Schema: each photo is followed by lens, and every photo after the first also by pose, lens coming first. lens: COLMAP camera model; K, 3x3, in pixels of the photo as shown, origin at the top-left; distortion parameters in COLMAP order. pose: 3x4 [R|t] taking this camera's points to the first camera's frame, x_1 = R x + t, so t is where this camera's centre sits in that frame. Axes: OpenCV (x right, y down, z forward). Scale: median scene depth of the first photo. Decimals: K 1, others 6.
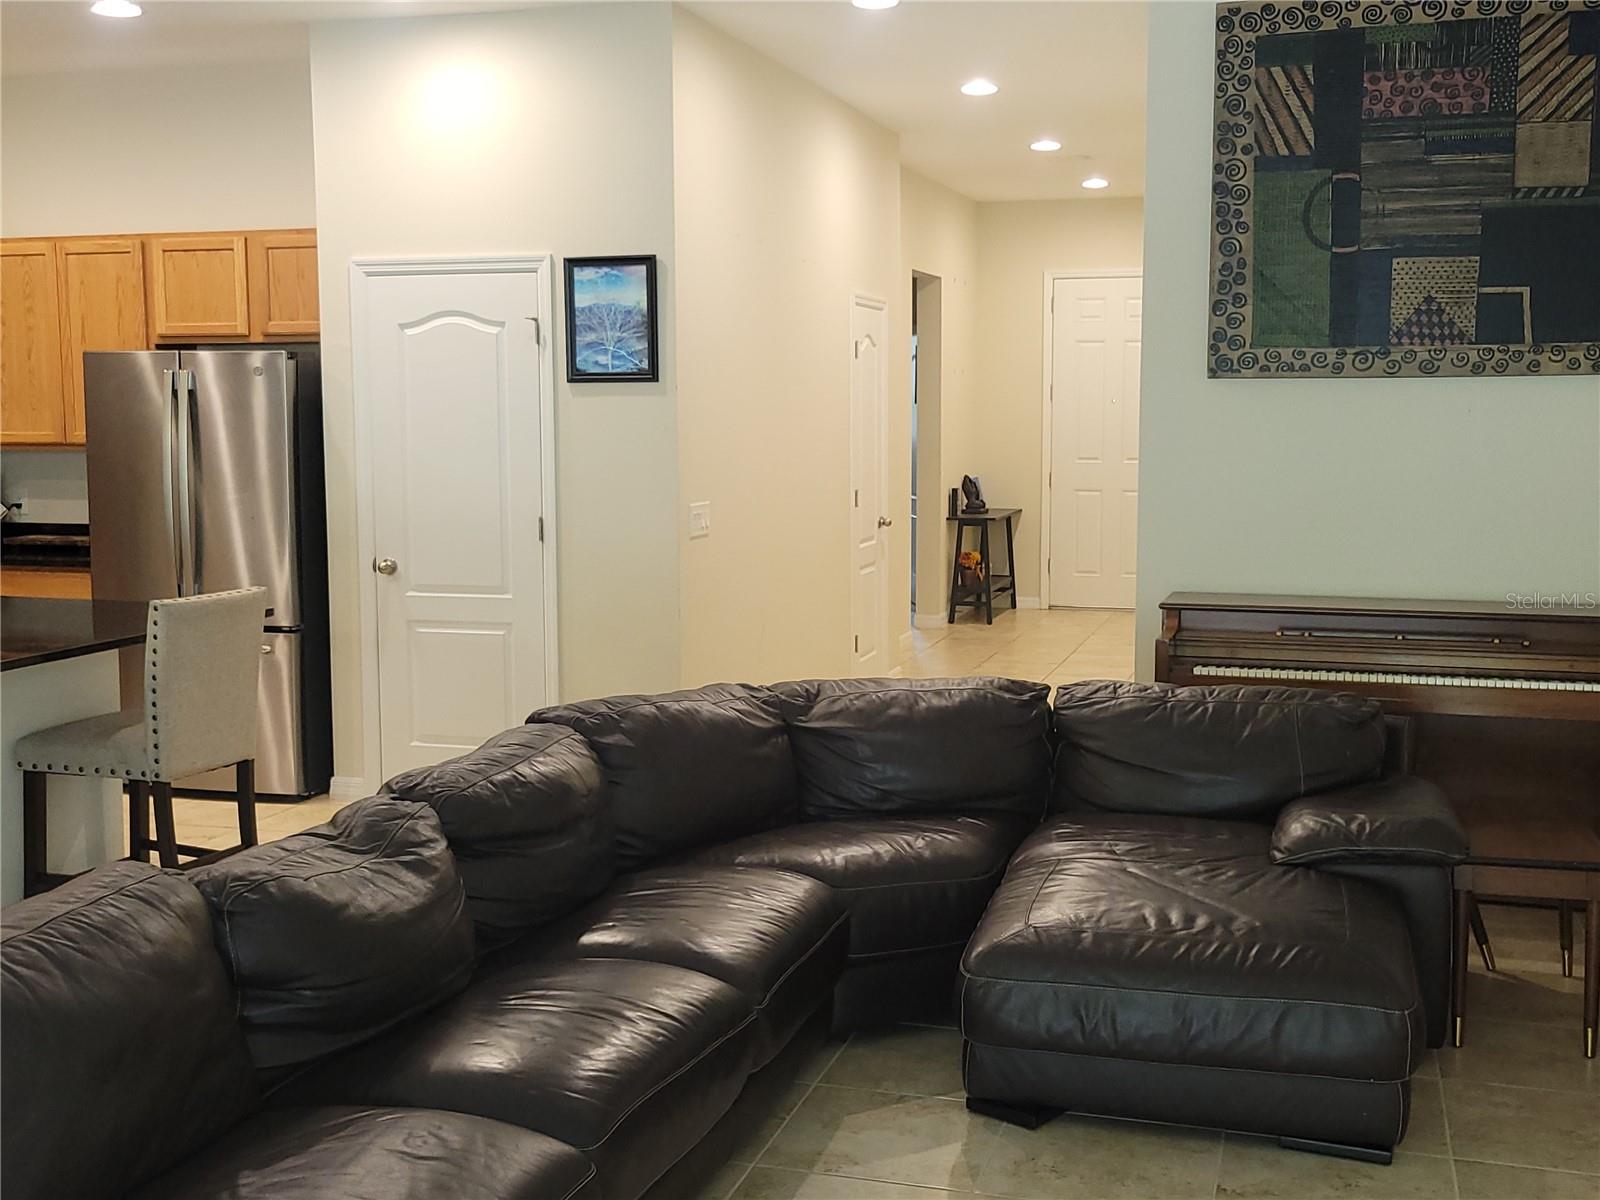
lens RADIAL K [[1786.6, 0, 792.9], [0, 1786.6, 588.6], [0, 0, 1]] dist [0.030812, 0.024409]
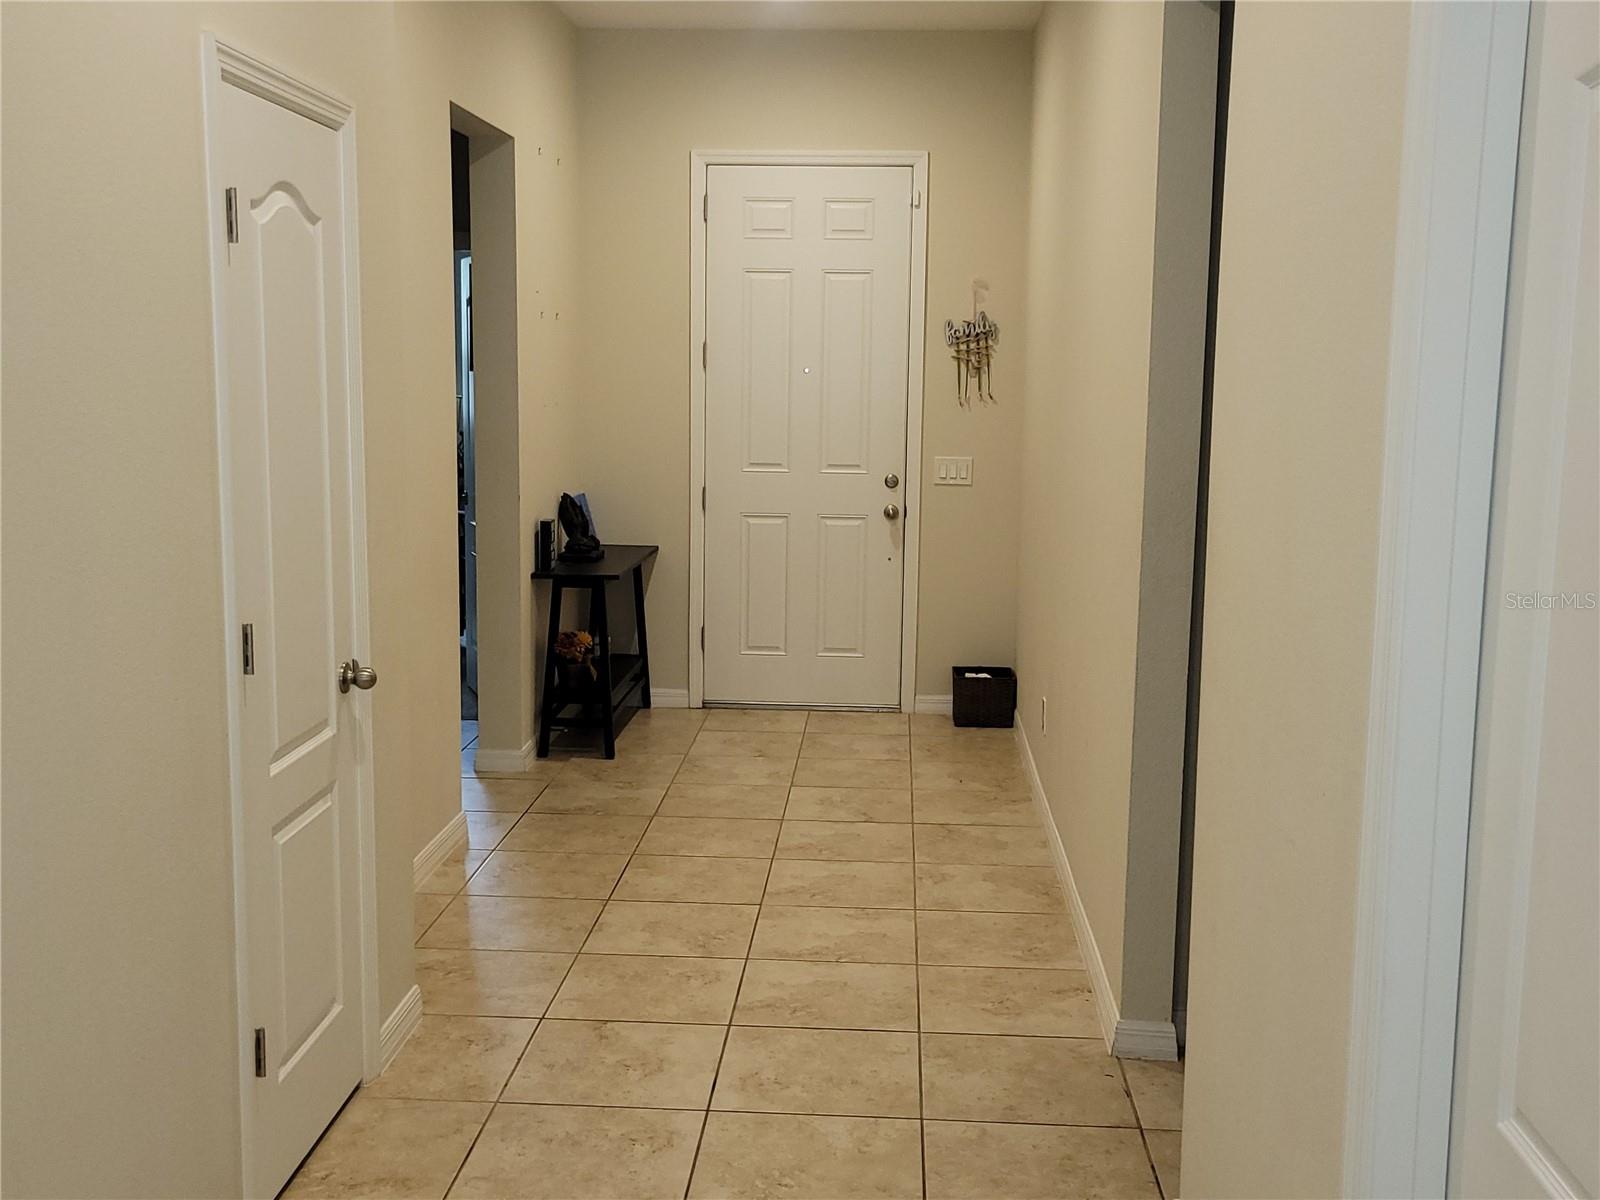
lens RADIAL K [[1661.0, 0, 801.6], [0, 1661.0, 593.0], [0, 0, 1]] dist [0.046388, 0.005915]
pose [[0.972141, -0.016943, 0.233785, 0.083663], [0.009290, 0.999386, 0.033798, -0.092494], [-0.234214, -0.030684, 0.971701, 0.853627]]
